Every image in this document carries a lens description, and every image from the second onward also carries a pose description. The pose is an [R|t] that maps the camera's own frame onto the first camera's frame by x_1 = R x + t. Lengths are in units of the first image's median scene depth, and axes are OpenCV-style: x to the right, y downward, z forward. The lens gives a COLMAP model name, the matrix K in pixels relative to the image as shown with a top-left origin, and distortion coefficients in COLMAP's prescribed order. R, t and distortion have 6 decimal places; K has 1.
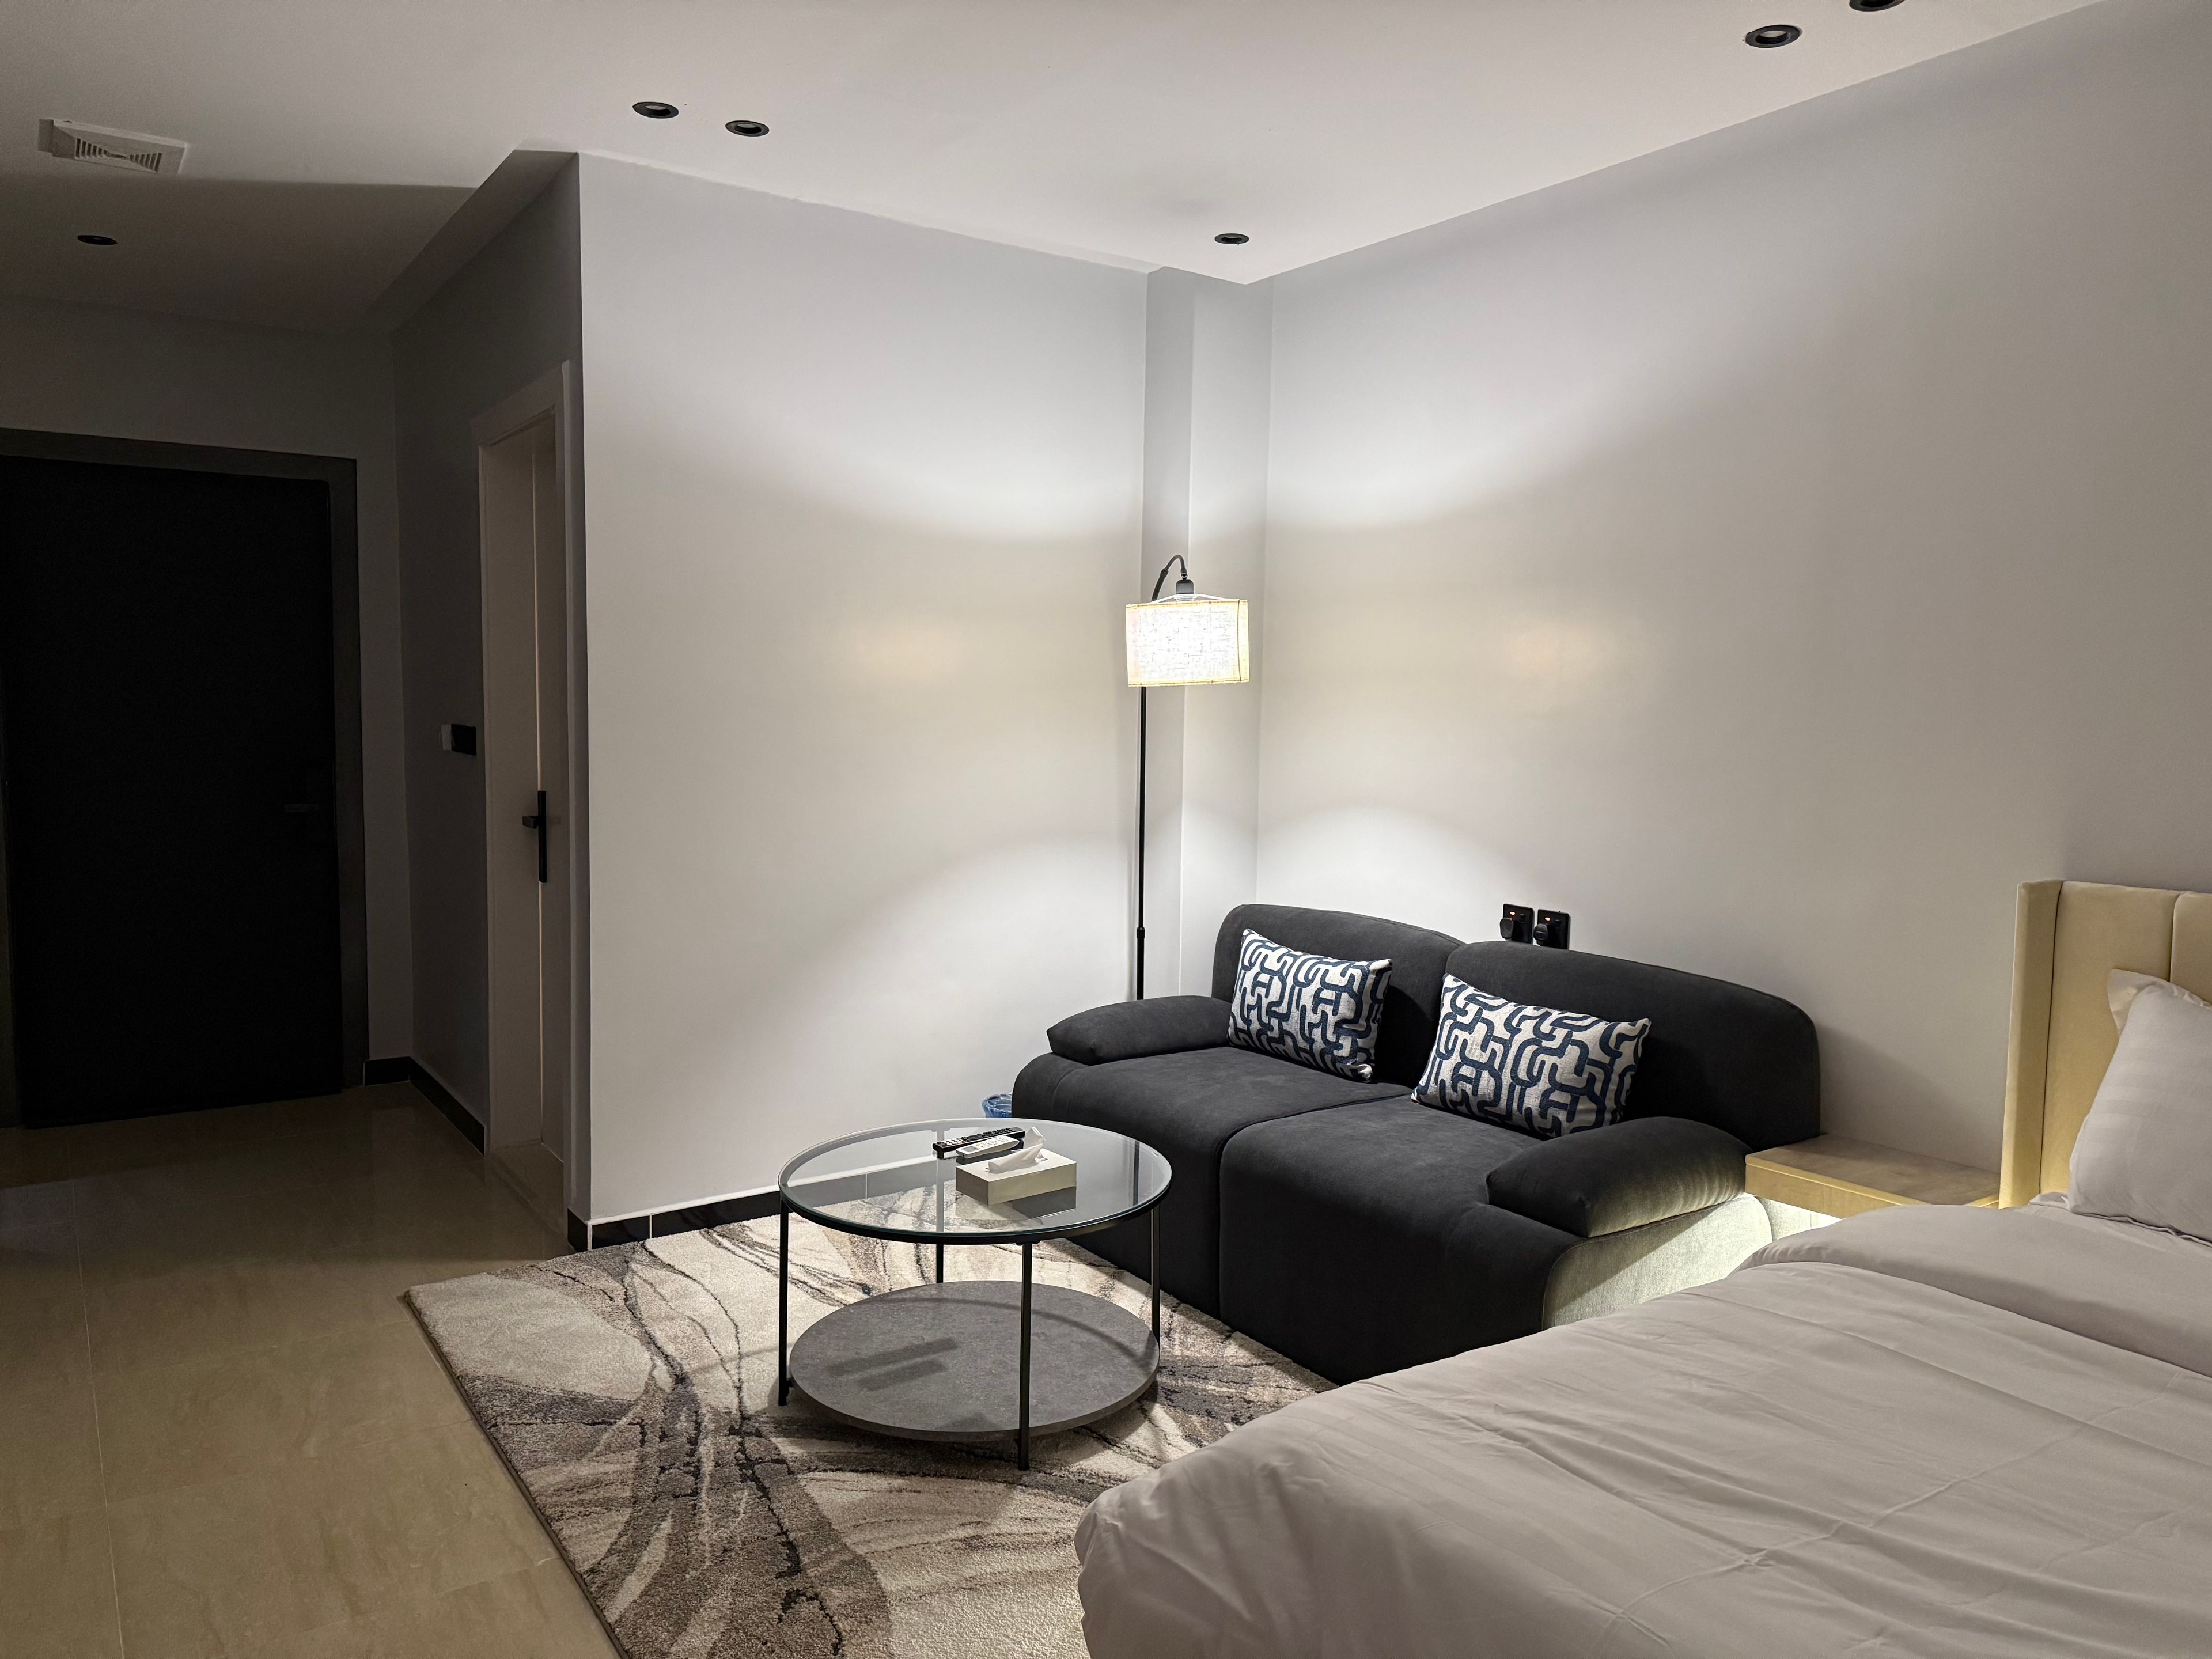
lens RADIAL K [[1562.0, 0, 1106.0], [0, 1562.0, 829.6], [0, 0, 1]] dist [0.004892, -0.017759]
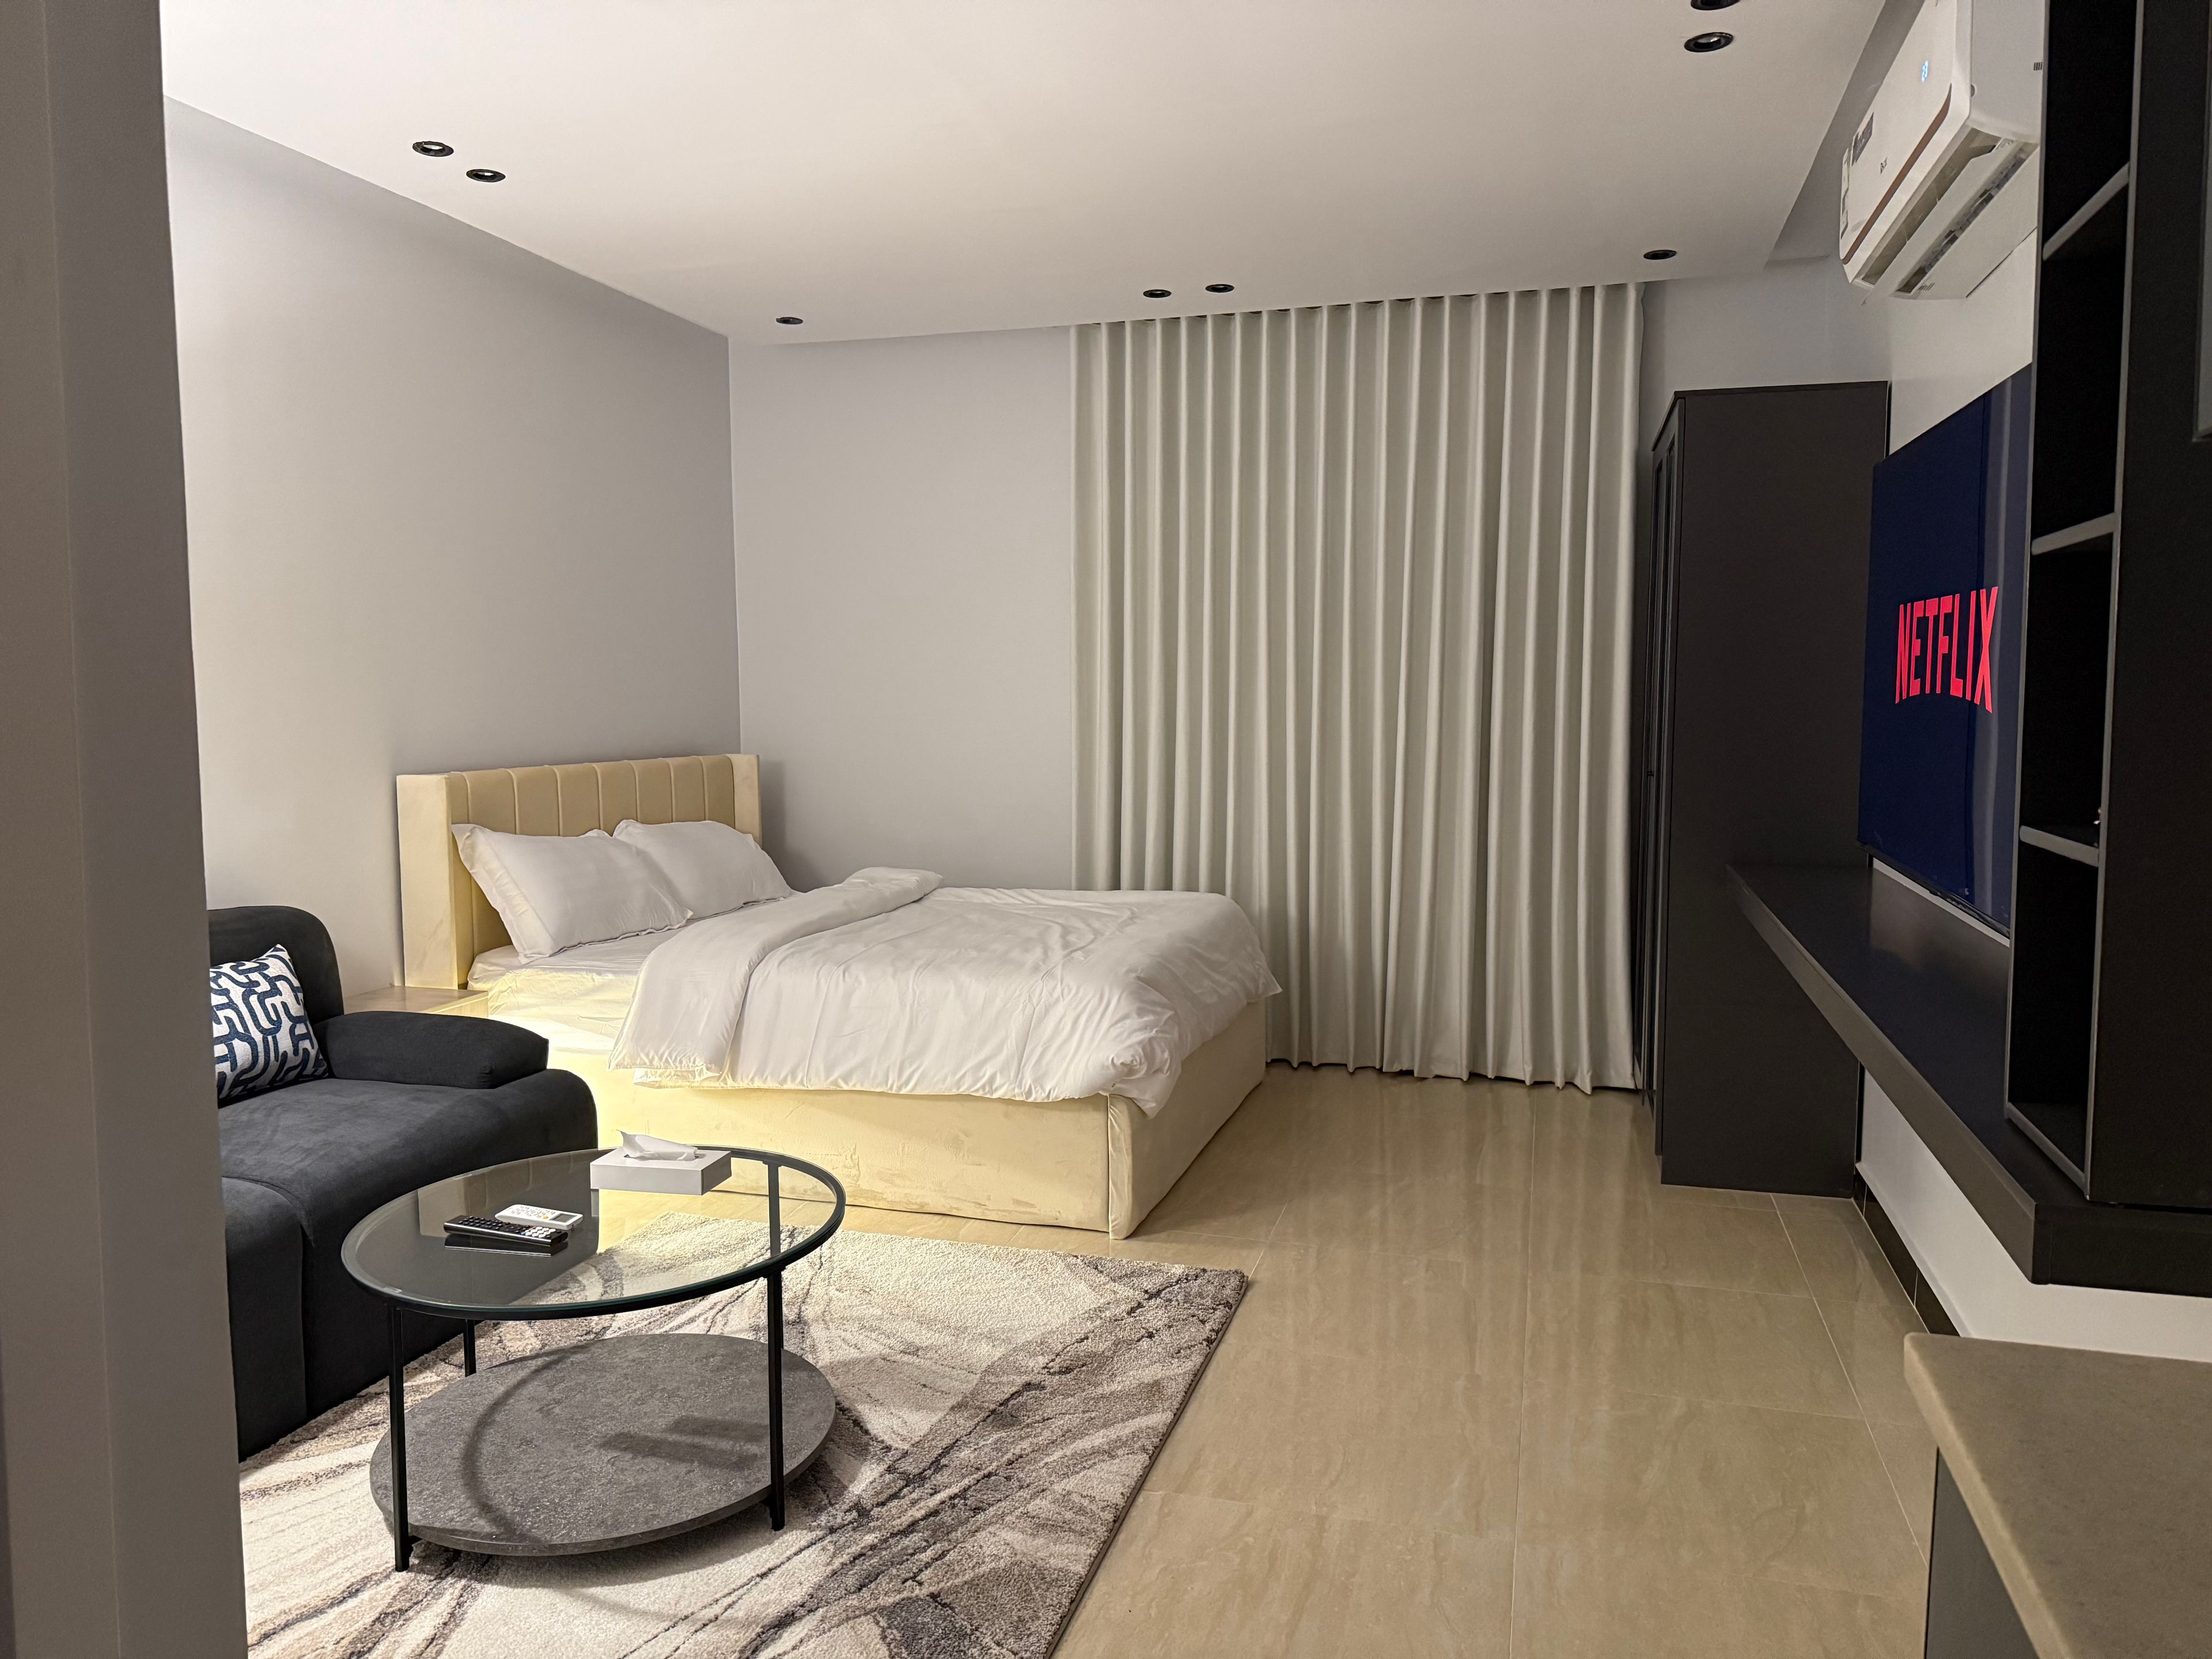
lens RADIAL K [[1562.0, 0, 1108.2], [0, 1562.0, 823.8], [0, 0, 1]] dist [0.004892, -0.017759]
pose [[-0.628600, -0.089654, 0.772544, -0.892697], [0.048045, 0.986960, 0.153630, -0.101427], [-0.776244, 0.133688, -0.616095, 1.304367]]
